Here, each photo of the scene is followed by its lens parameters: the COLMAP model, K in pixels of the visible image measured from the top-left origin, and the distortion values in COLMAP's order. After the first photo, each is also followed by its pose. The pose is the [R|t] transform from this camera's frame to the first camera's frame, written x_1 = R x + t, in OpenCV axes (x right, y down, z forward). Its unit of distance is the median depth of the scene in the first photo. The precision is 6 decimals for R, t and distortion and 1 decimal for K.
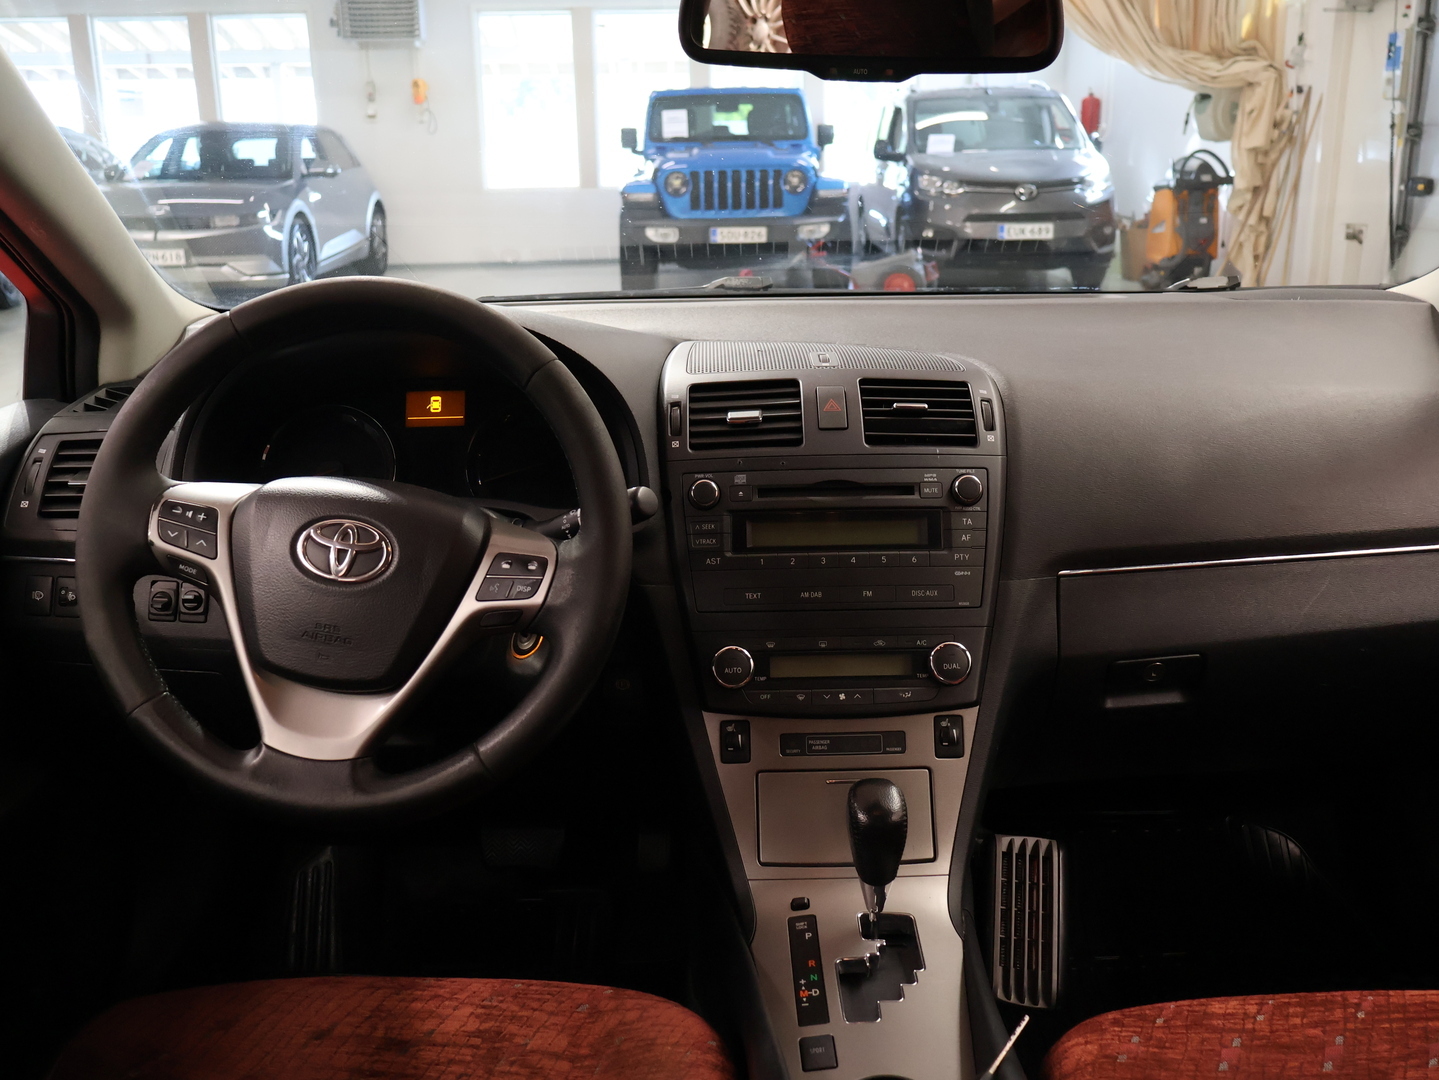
lens RADIAL K [[1310.0, 0, 719.5], [0, 1310.0, 540.0], [0, 0, 1]] dist [-0.008140, 0.002309]
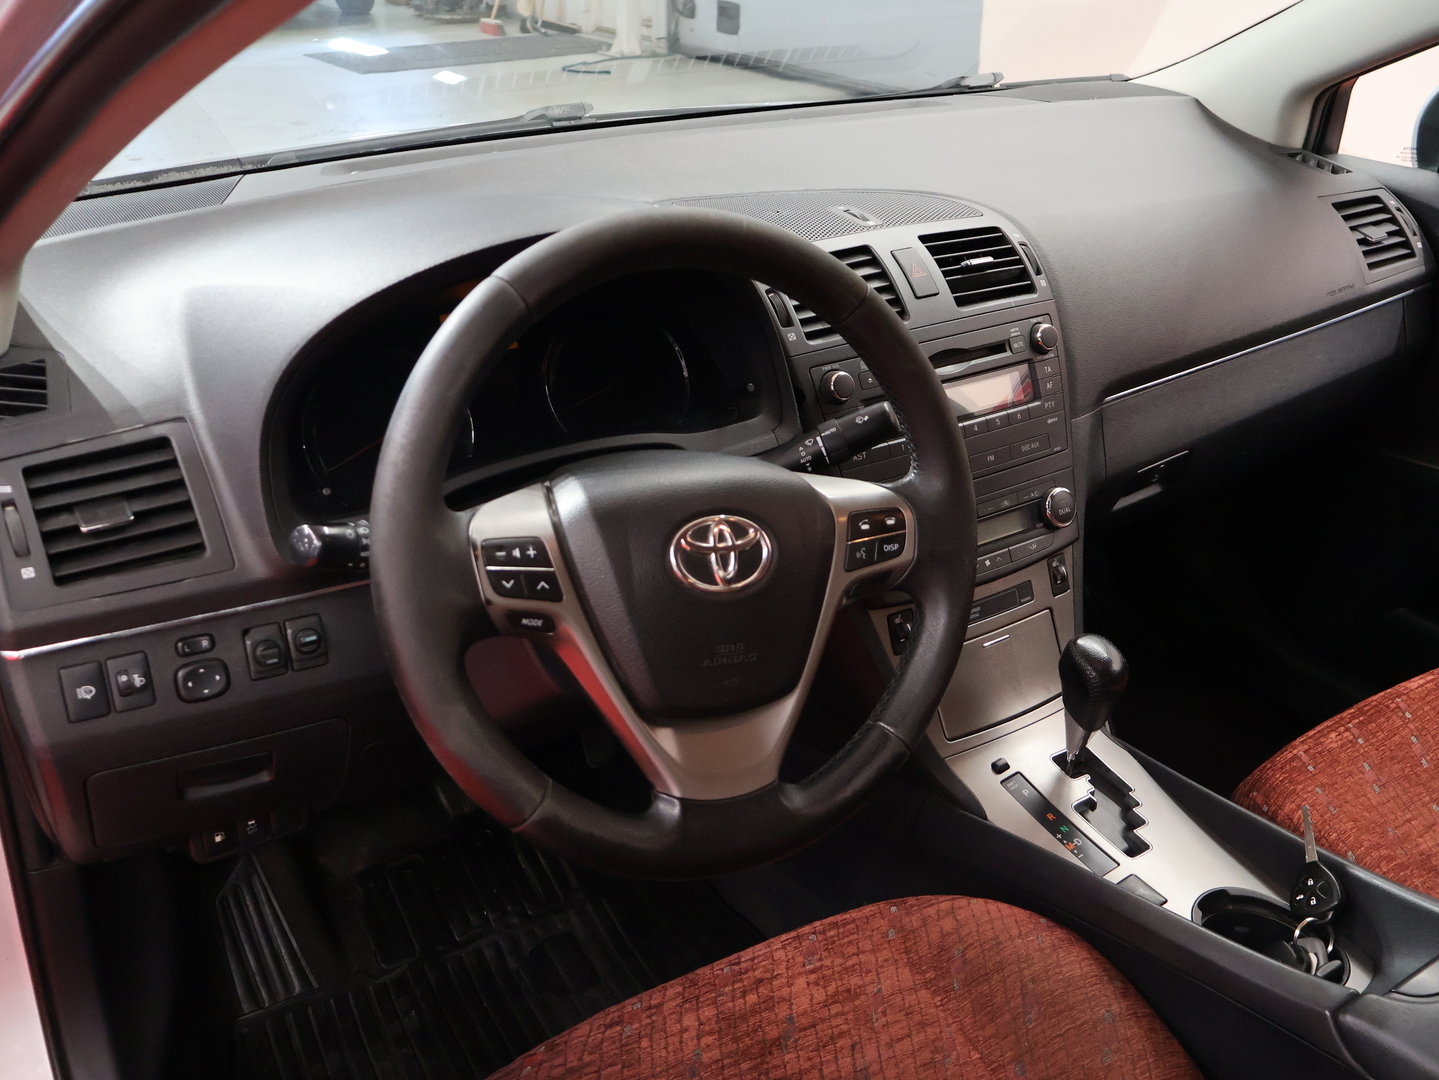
lens RADIAL K [[1310.0, 0, 719.5], [0, 1310.0, 540.0], [0, 0, 1]] dist [-0.008140, 0.002309]
pose [[0.848965, -0.228666, 0.476414, -0.555734], [0.131021, 0.964464, 0.229440, -0.155995], [-0.511950, -0.132366, 0.848756, 0.239988]]
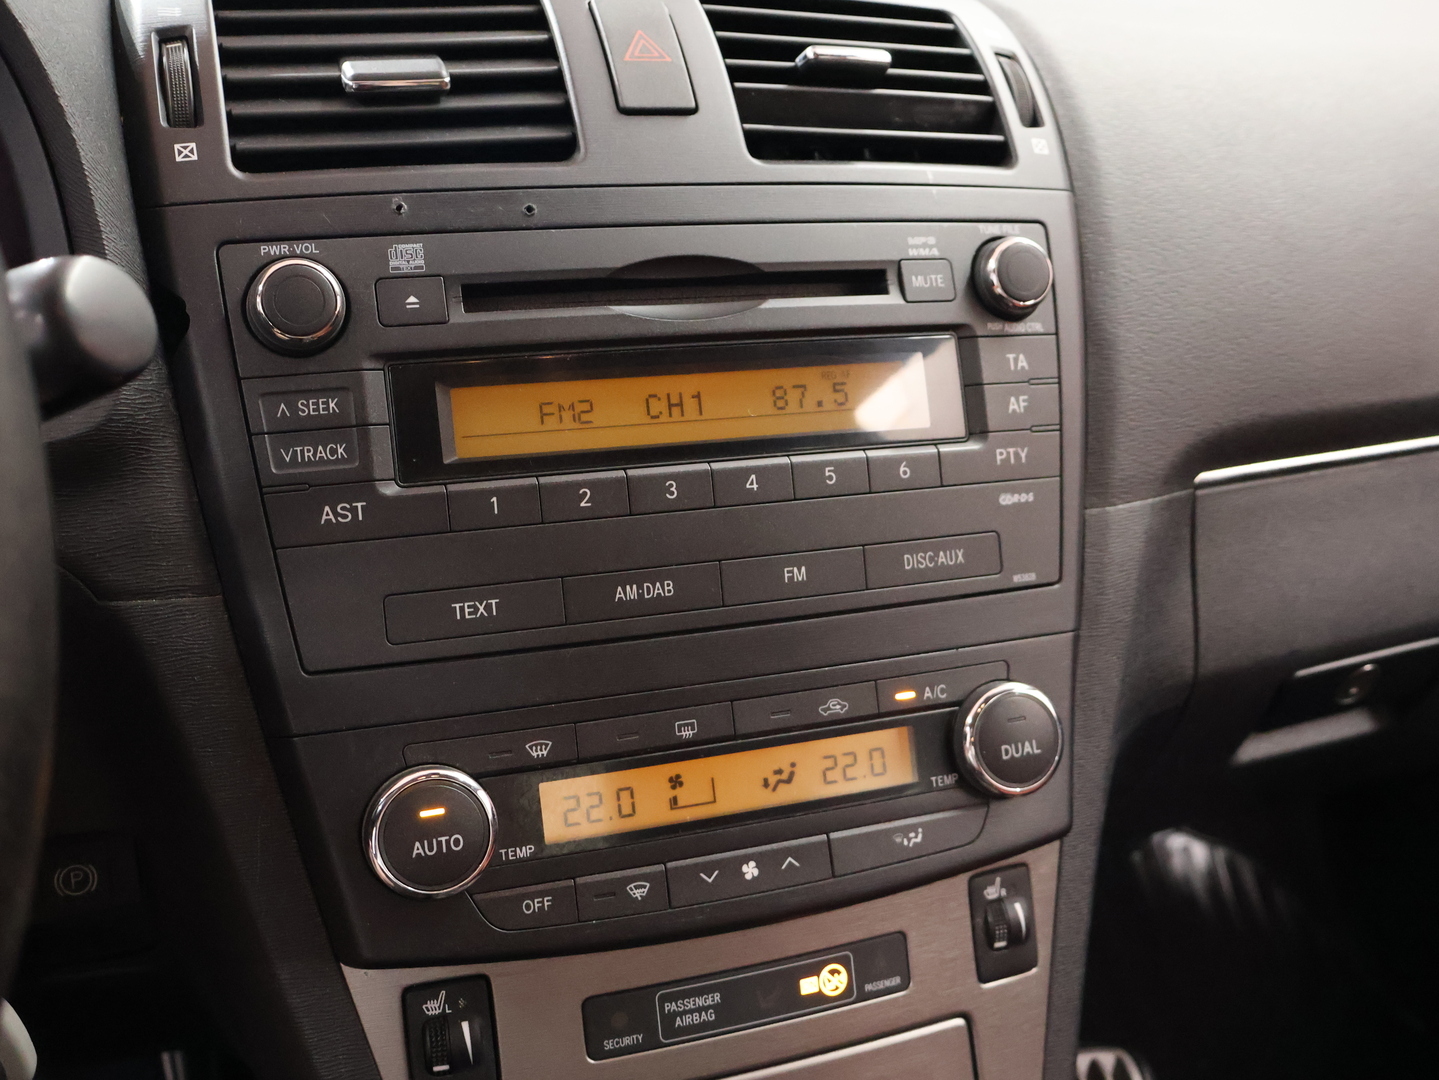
lens RADIAL K [[1448.6, 0, 719.5], [0, 1448.6, 540.0], [0, 0, 1]] dist [0.007324, -0.005270]
pose [[0.940862, -0.077366, 0.329839, -0.036062], [0.045490, 0.993609, 0.103300, -0.010056], [-0.335723, -0.082187, 0.938369, 0.631283]]
